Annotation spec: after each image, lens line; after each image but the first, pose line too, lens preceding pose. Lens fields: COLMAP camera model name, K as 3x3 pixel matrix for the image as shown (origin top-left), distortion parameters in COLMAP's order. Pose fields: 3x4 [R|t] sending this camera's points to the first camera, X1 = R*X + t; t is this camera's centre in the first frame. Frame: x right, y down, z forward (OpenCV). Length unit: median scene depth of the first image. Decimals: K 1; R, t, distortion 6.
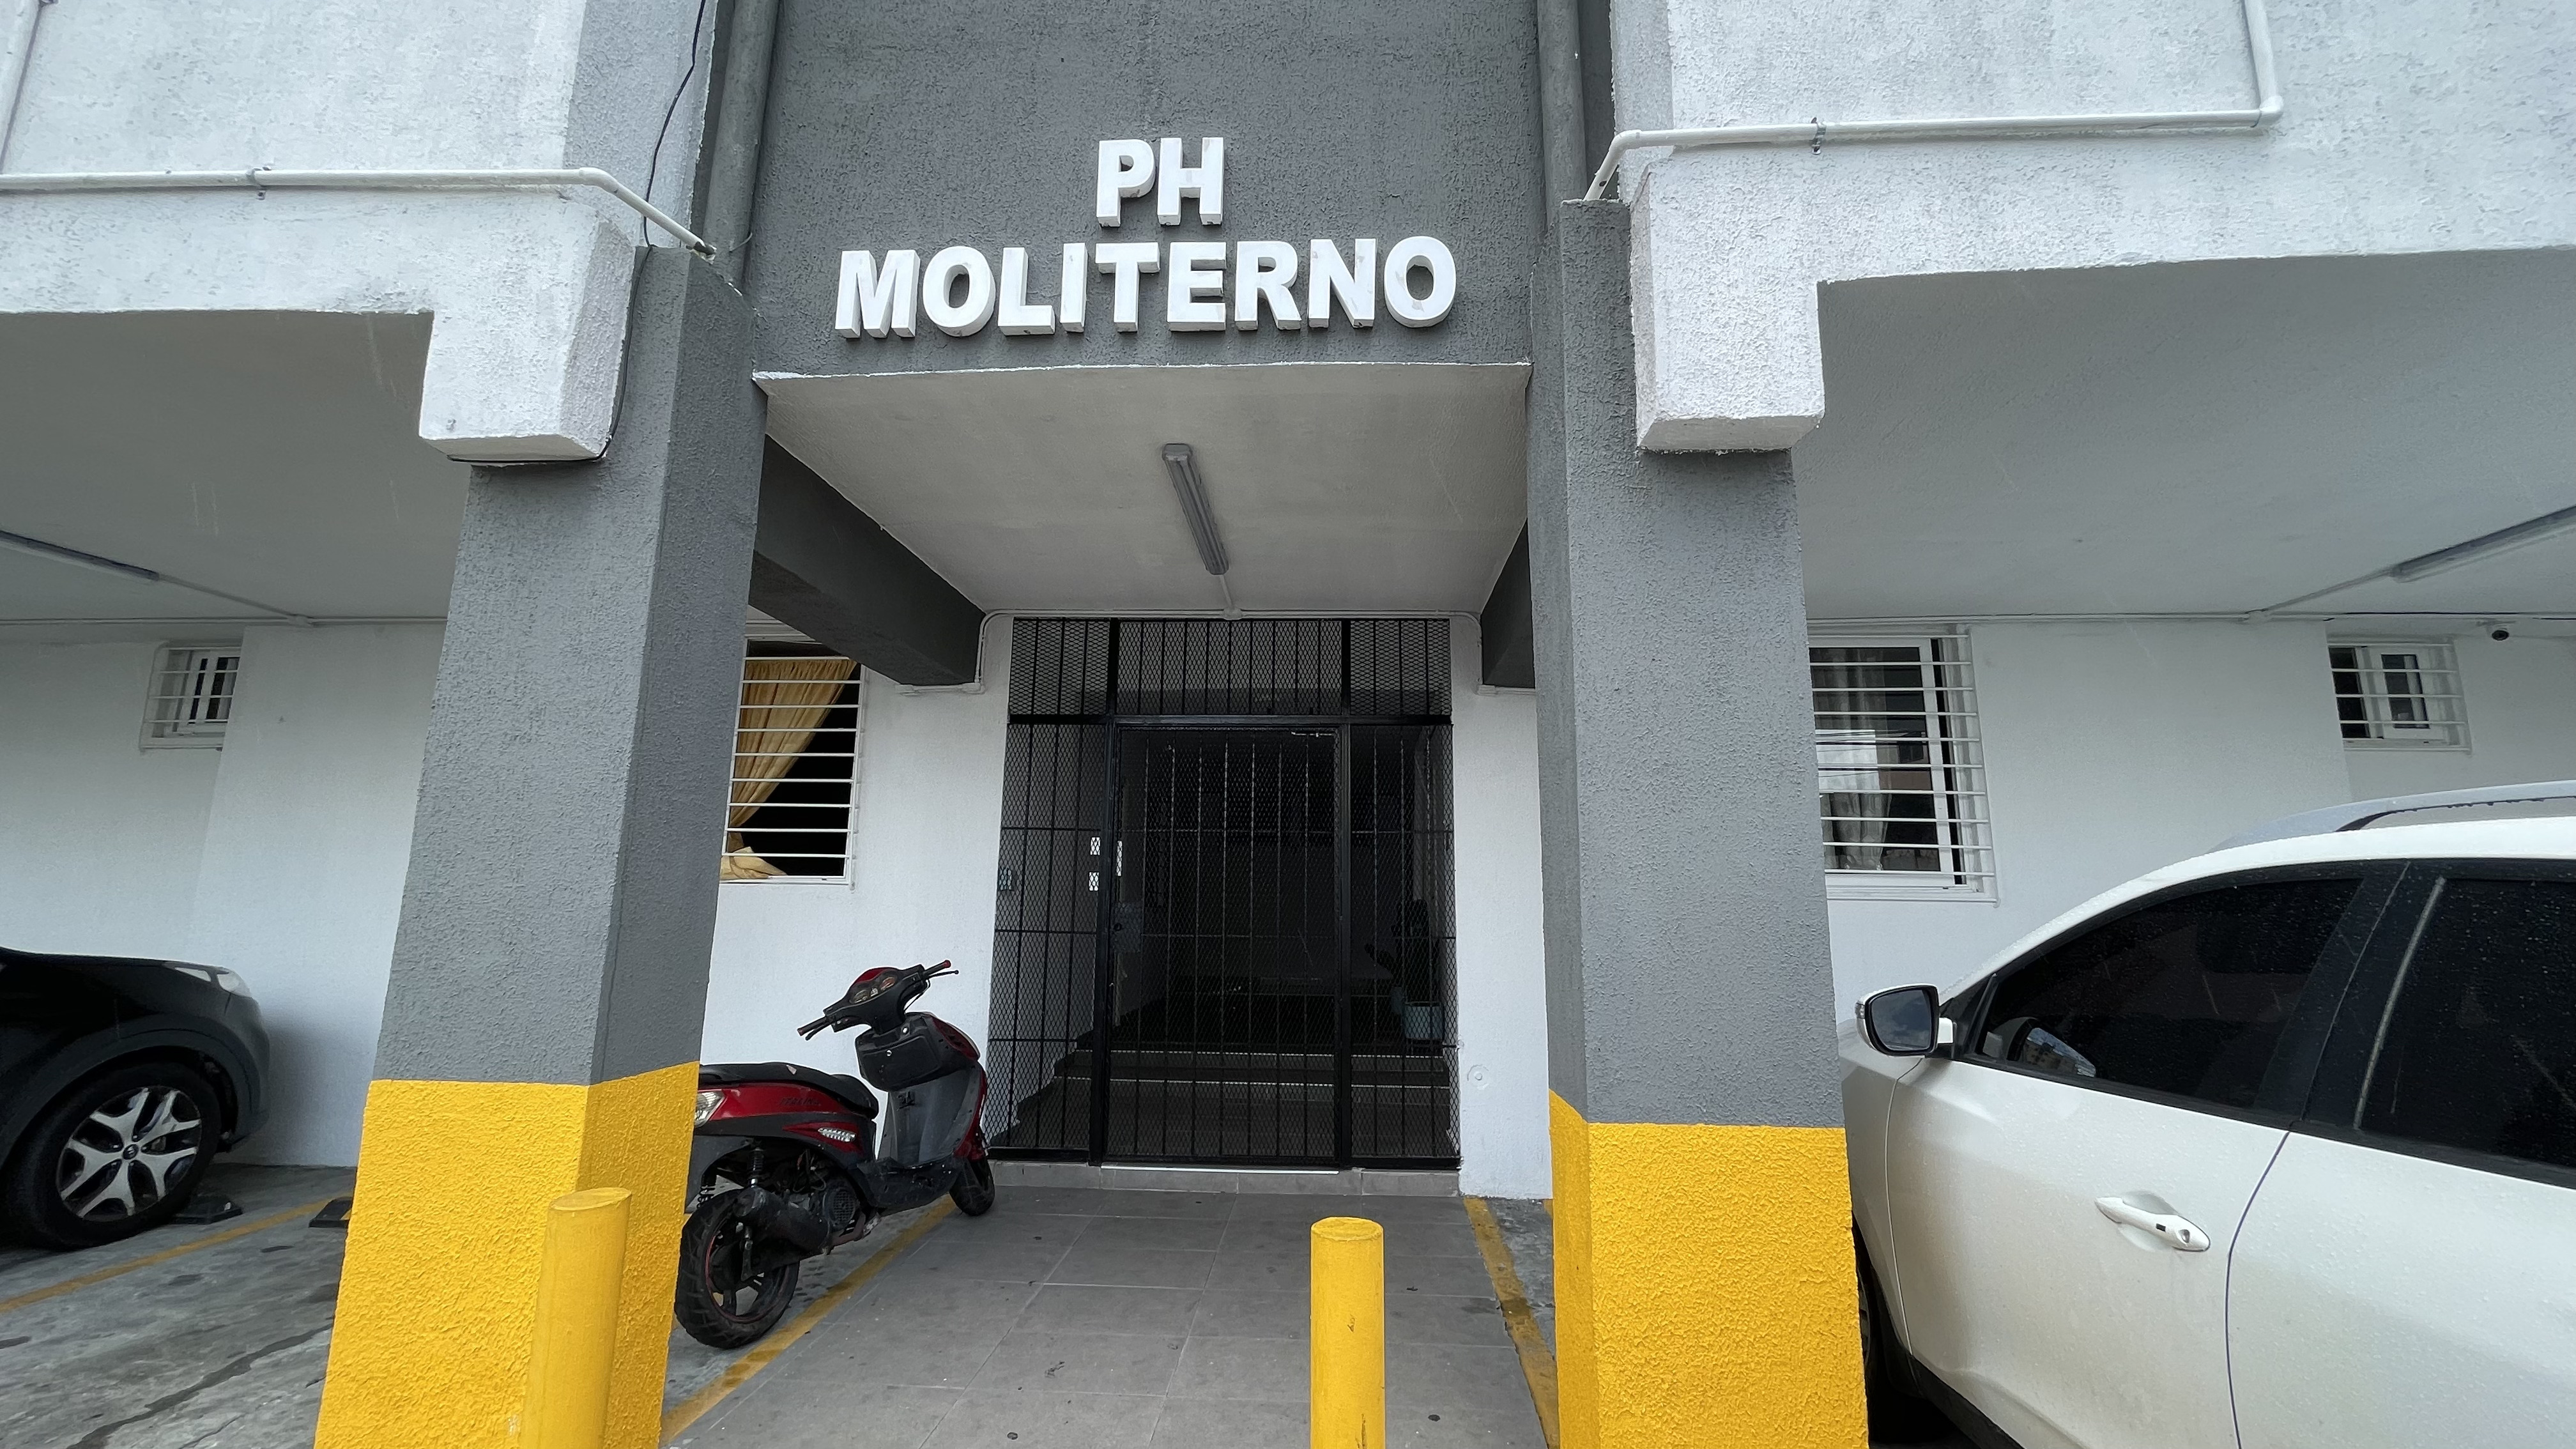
lens RADIAL K [[1037.7, 0, 1294.9], [0, 1037.7, 734.7], [0, 0, 1]] dist [-0.001561, -0.000156]
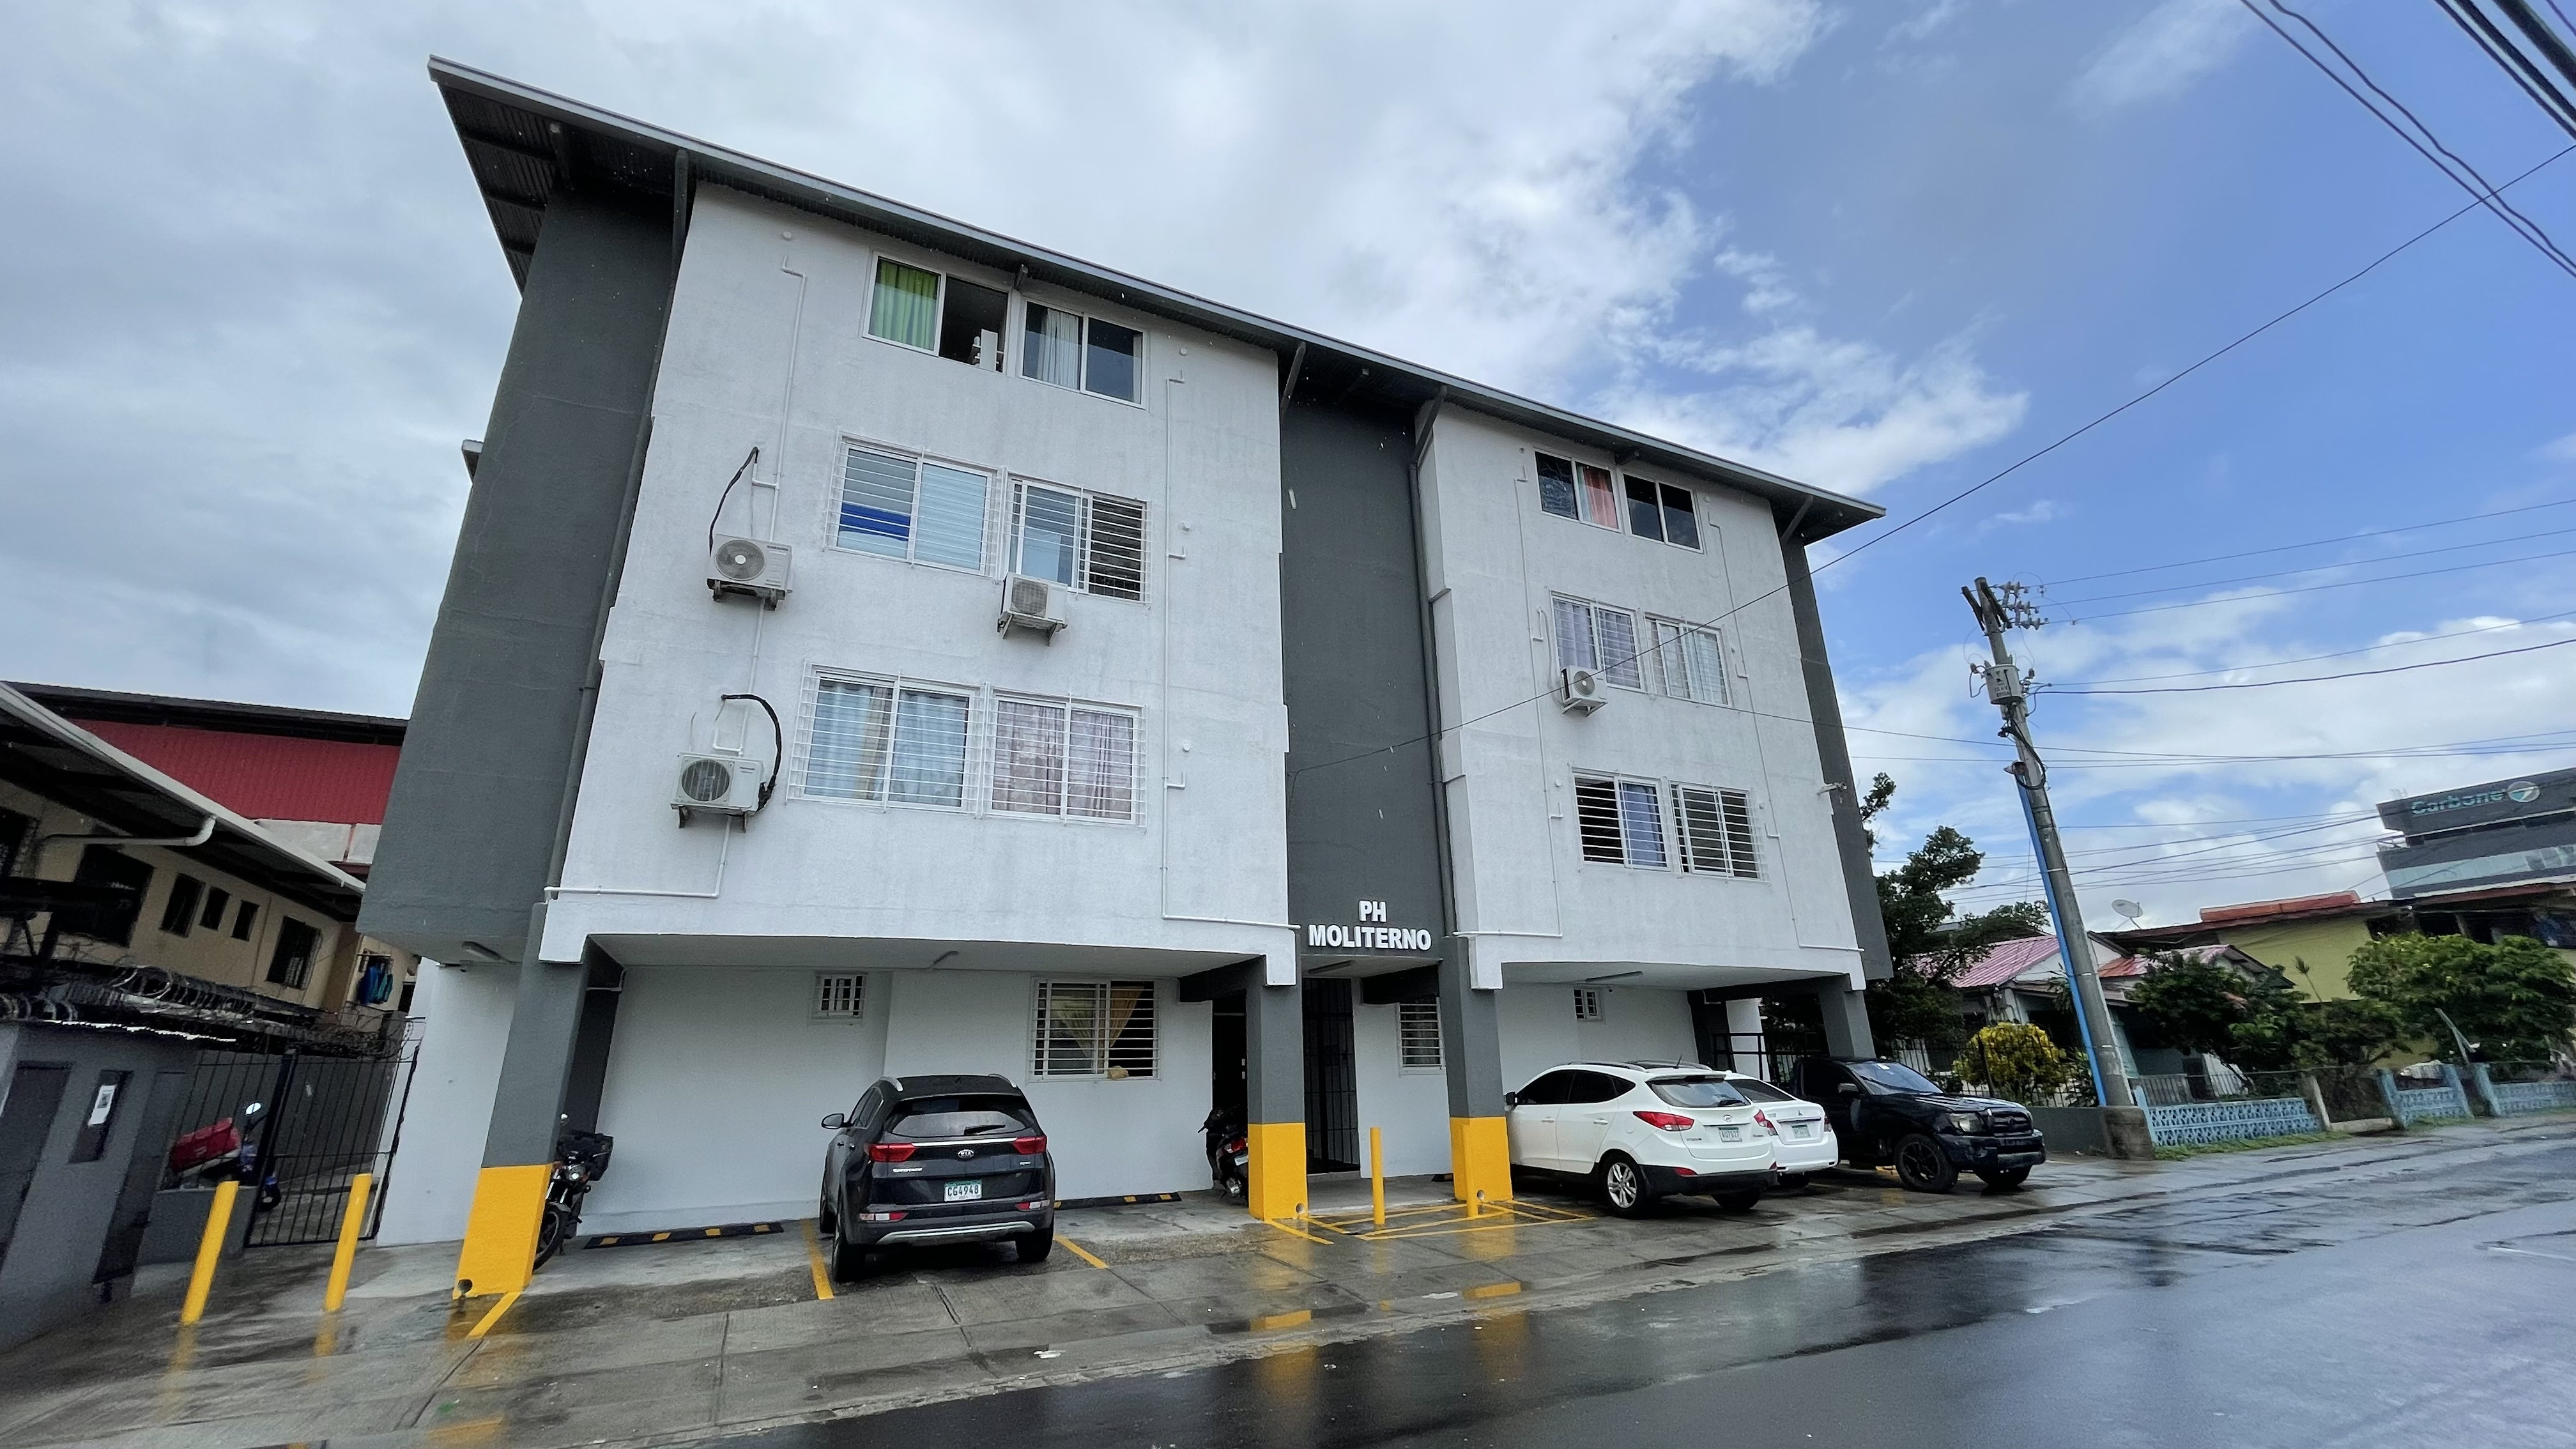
lens RADIAL K [[1037.7, 0, 1282.7], [0, 1037.7, 723.8], [0, 0, 1]] dist [-0.001561, -0.000156]
pose [[0.877992, 0.124707, 0.462145, -2.661588], [-0.046608, 0.983151, -0.176752, -0.529638], [-0.476400, 0.133647, 0.869012, -2.829438]]
